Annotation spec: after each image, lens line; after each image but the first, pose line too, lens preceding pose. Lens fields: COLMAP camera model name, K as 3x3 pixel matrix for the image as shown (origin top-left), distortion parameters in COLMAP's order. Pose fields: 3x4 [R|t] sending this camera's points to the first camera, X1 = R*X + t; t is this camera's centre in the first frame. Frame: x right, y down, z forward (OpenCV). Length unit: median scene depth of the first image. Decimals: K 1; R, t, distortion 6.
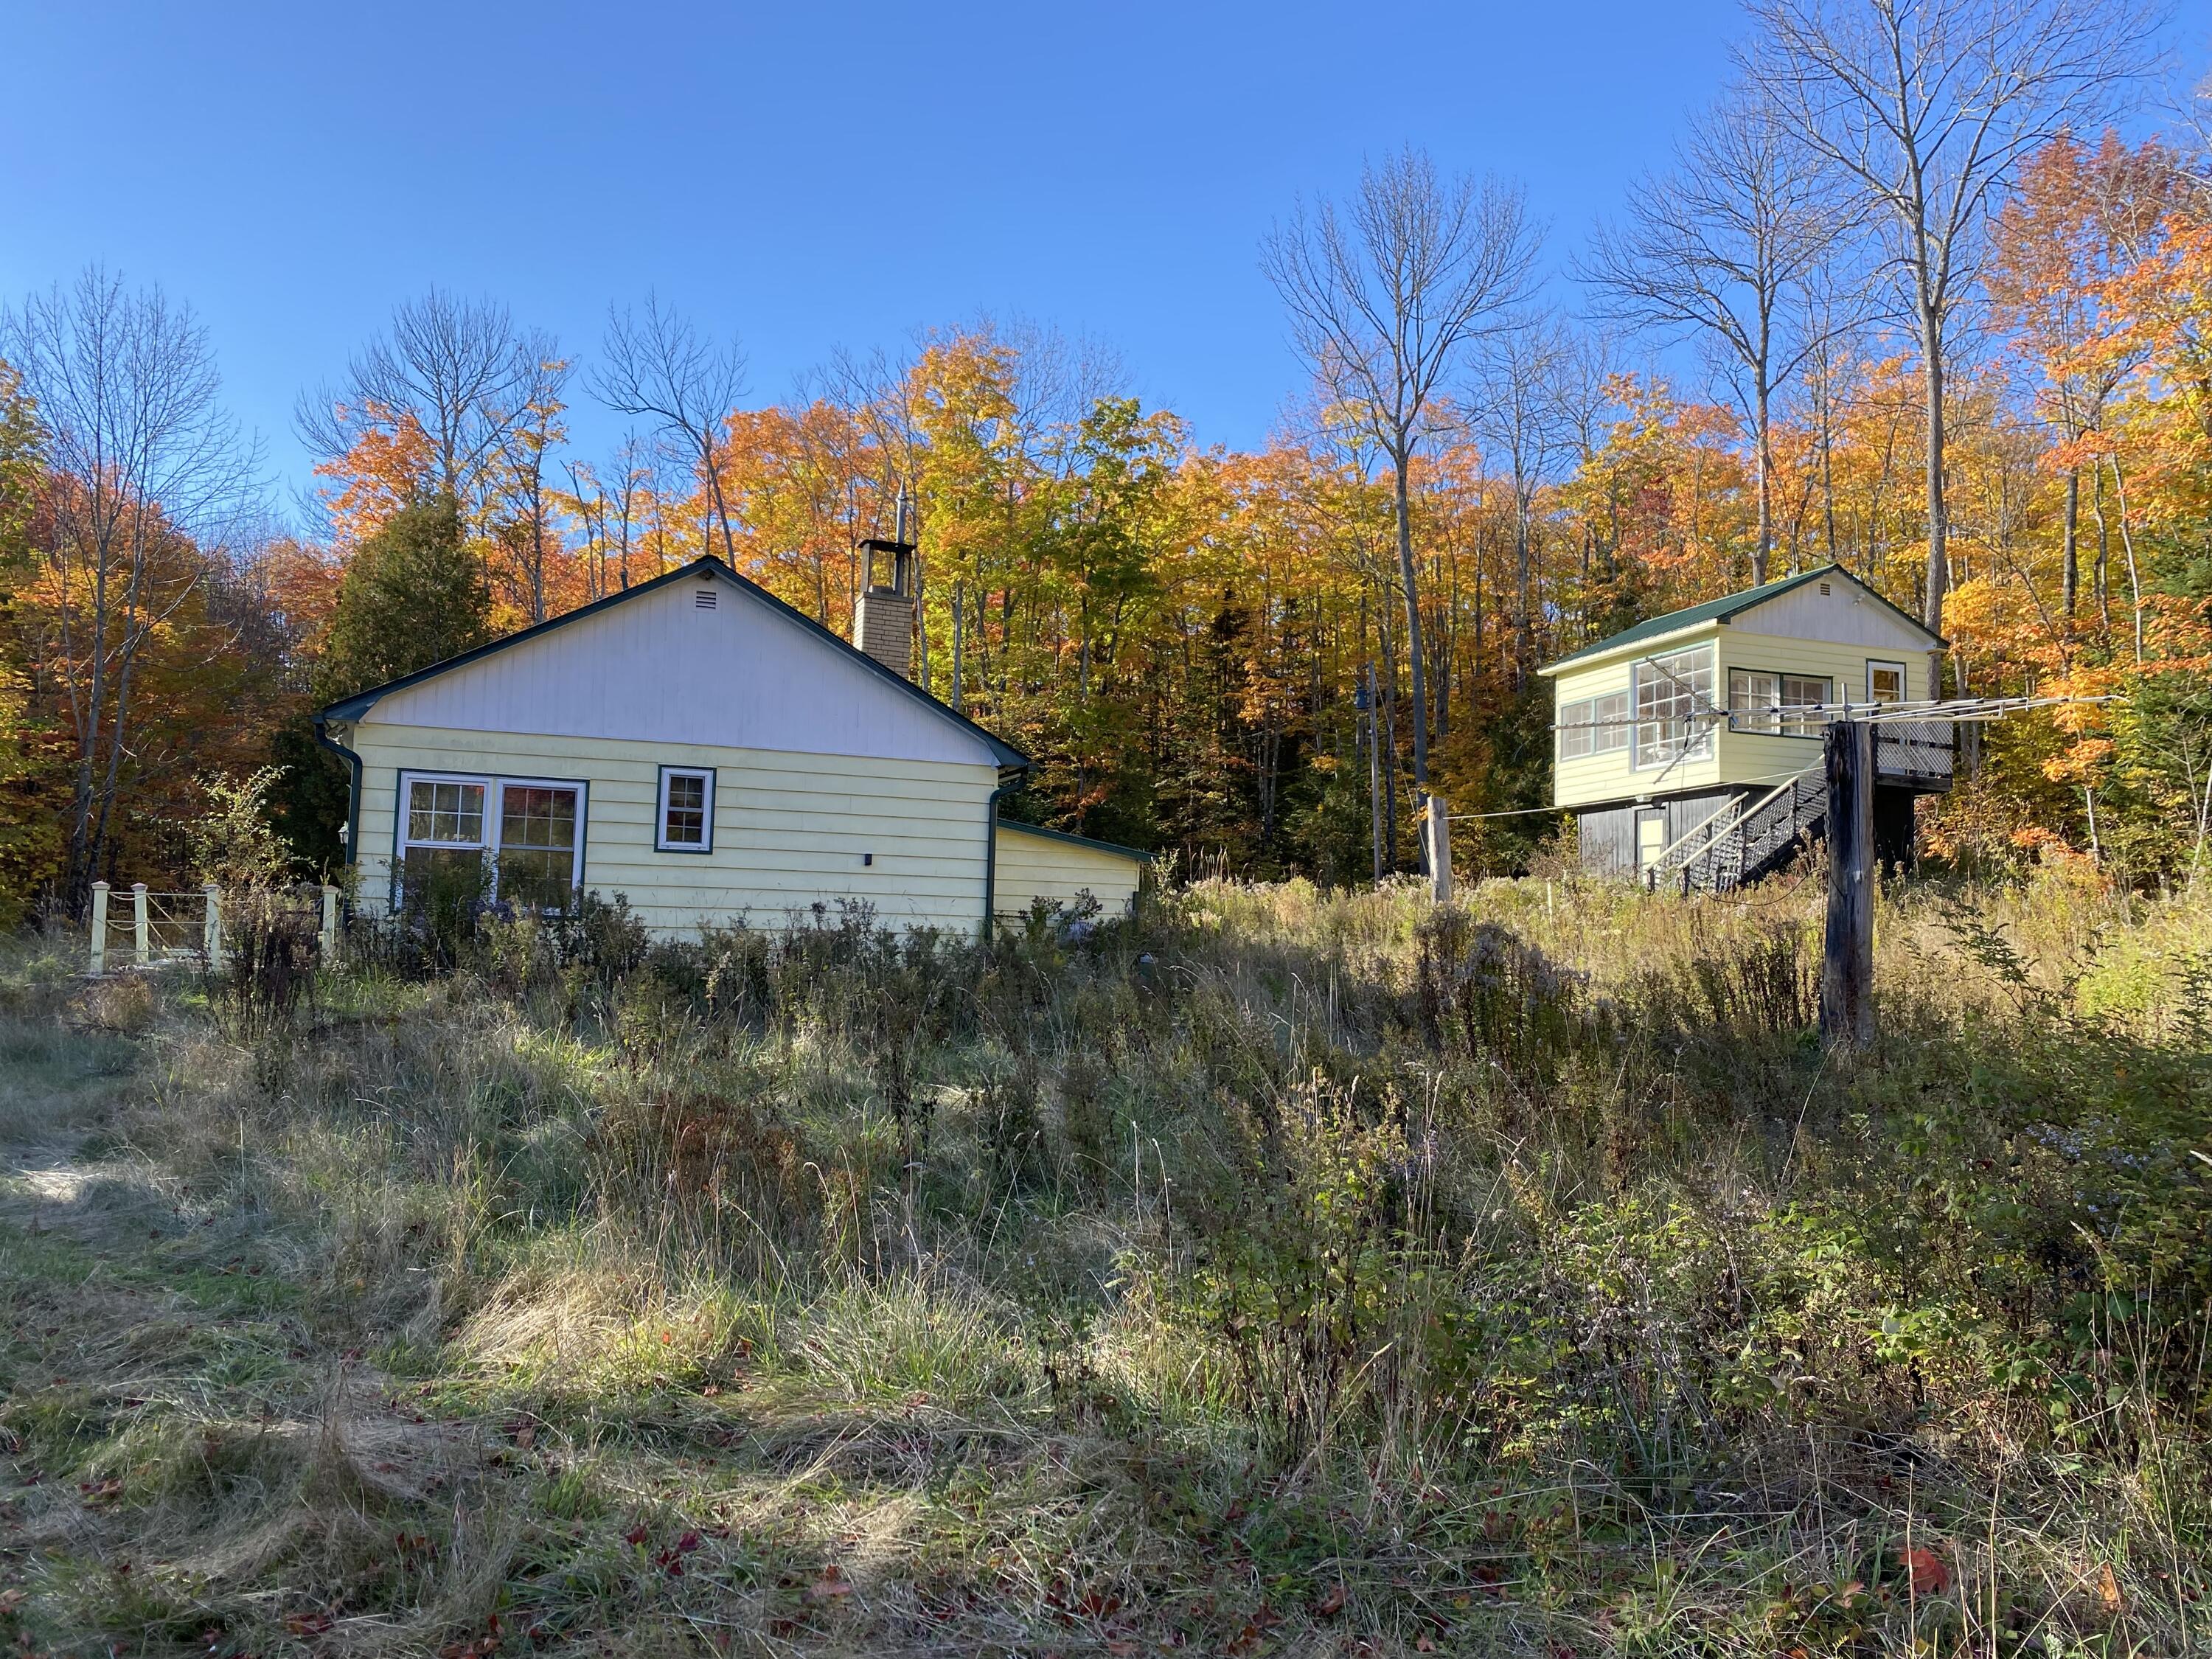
lens RADIAL K [[1695.5, 0, 1115.1], [0, 1695.5, 830.1], [0, 0, 1]] dist [0.012133, -0.008509]
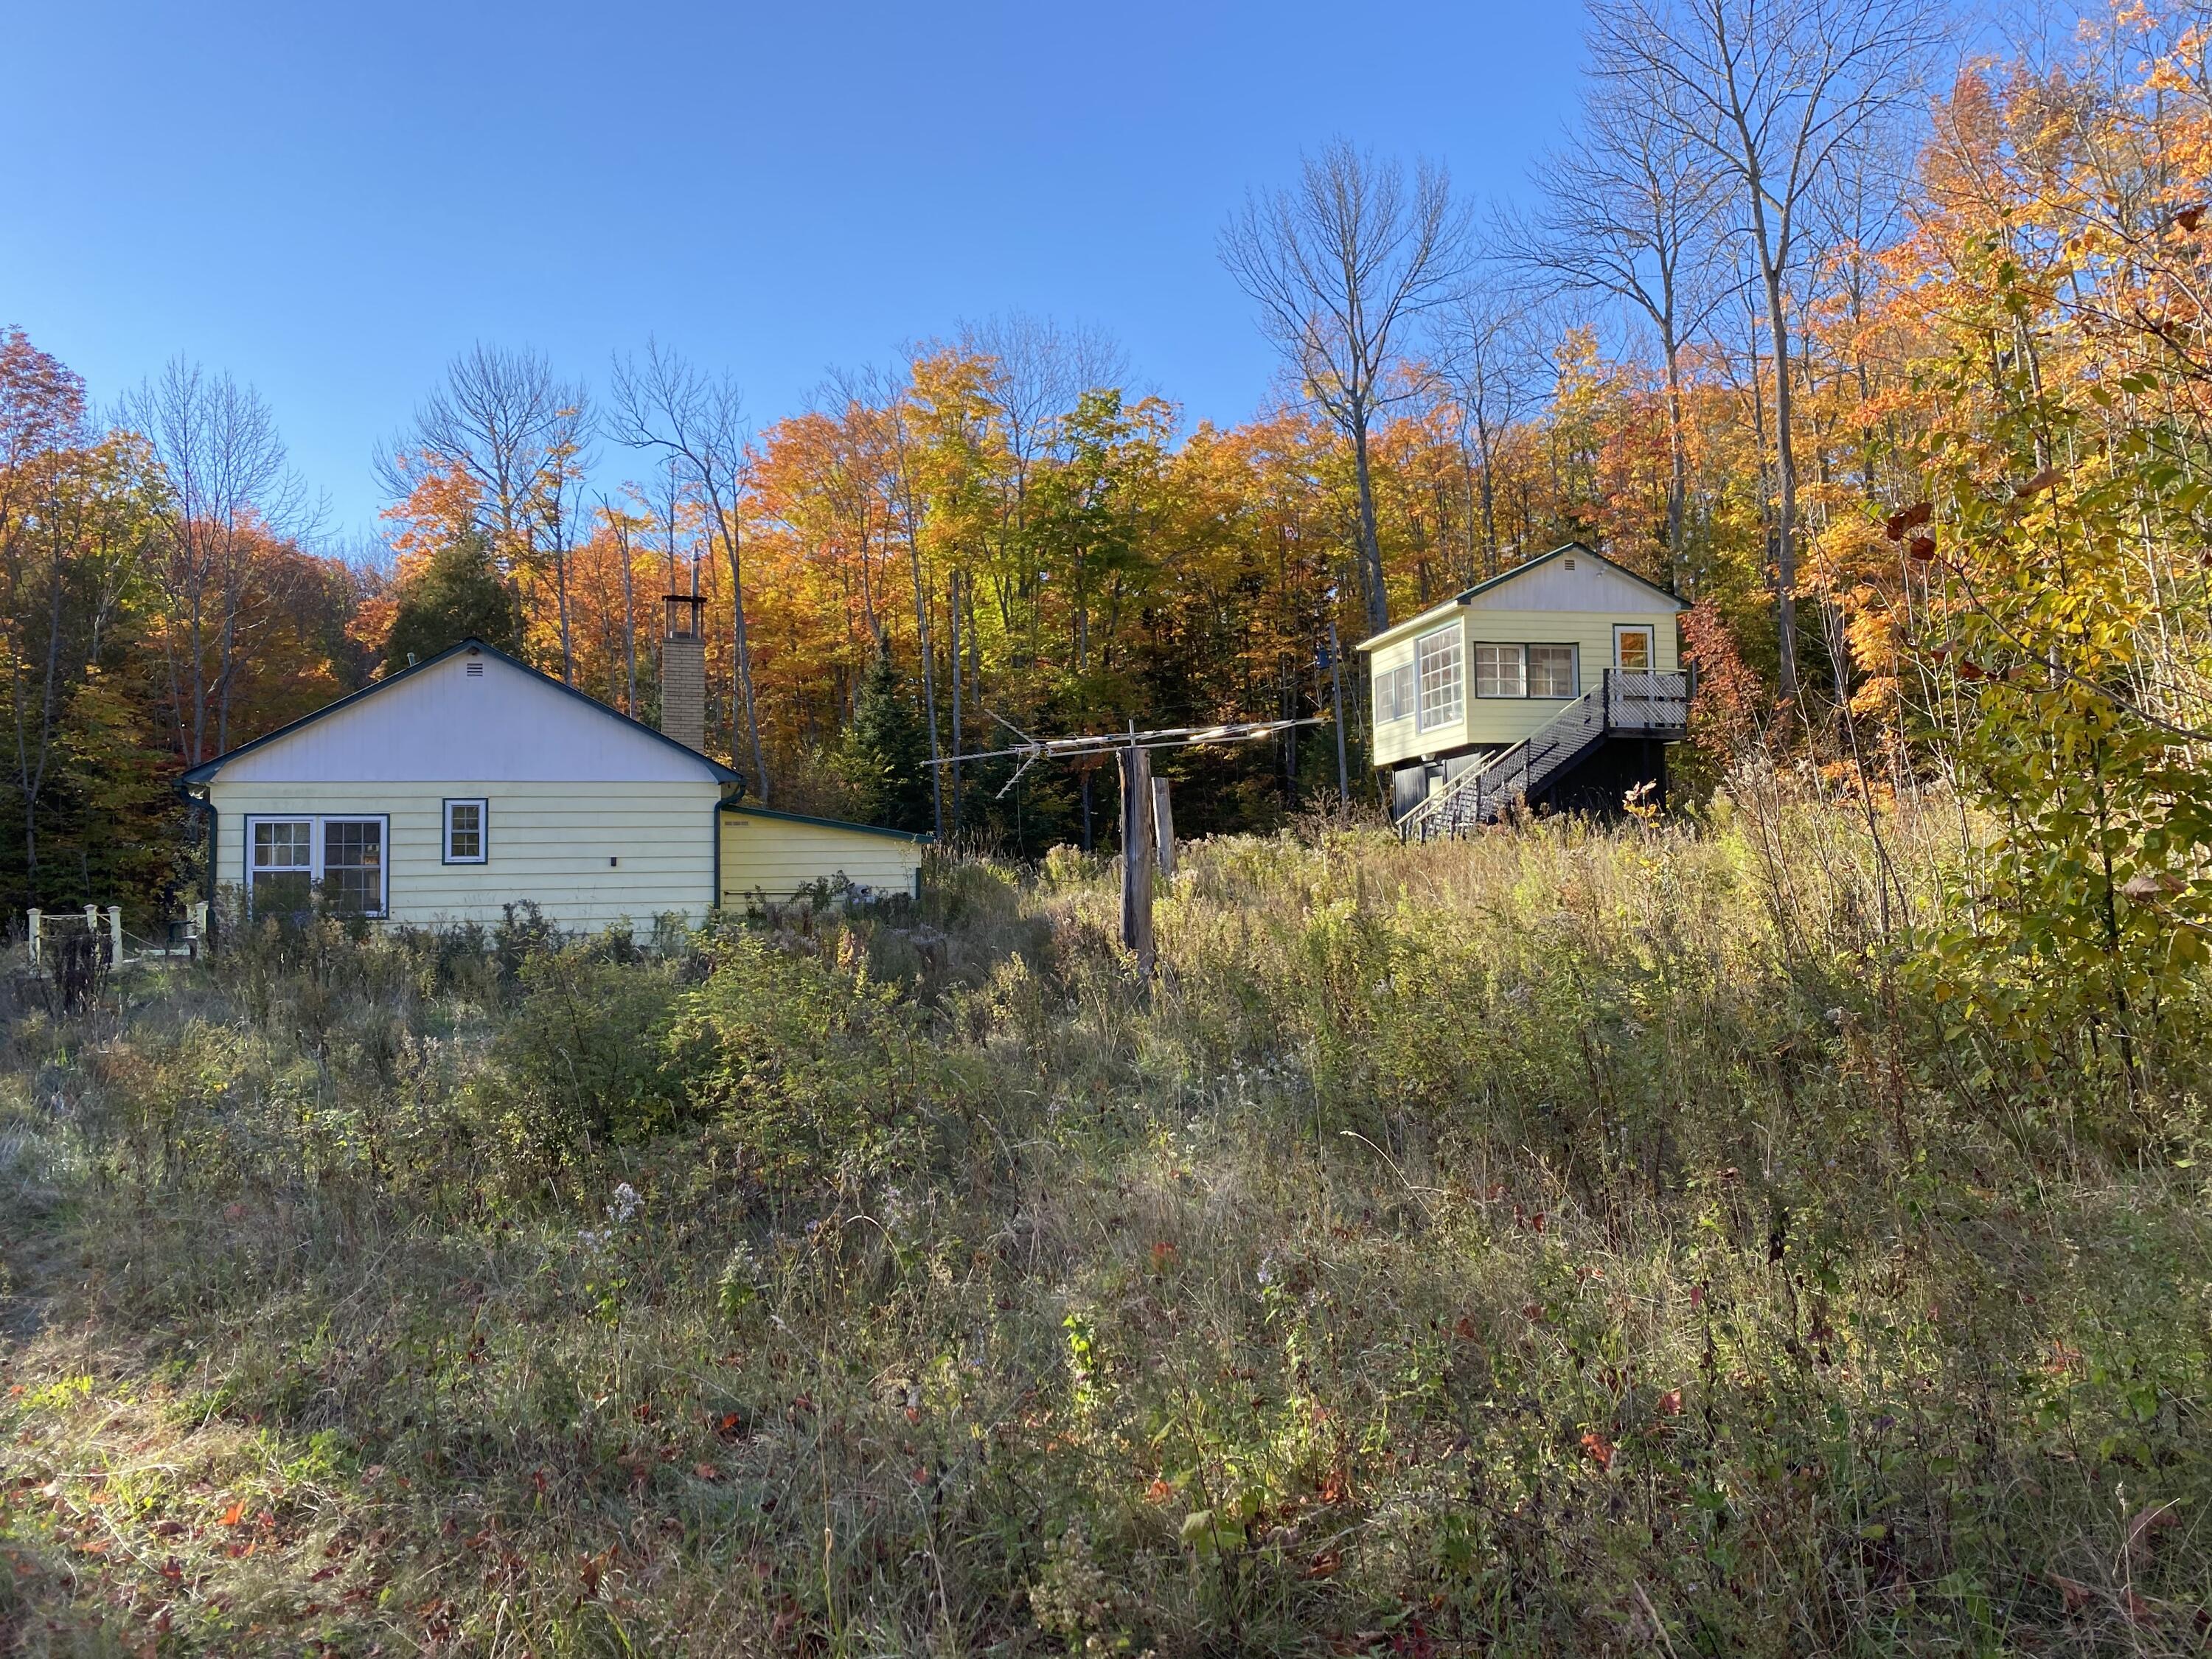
lens RADIAL K [[1672.1, 0, 1106.0], [0, 1672.1, 829.5], [0, 0, 1]] dist [-0.000011, -0.003743]
pose [[0.993270, -0.048313, -0.105265, 0.200862], [0.051752, 0.998203, 0.030192, -0.014471], [0.103617, -0.035436, 0.993986, -0.126302]]
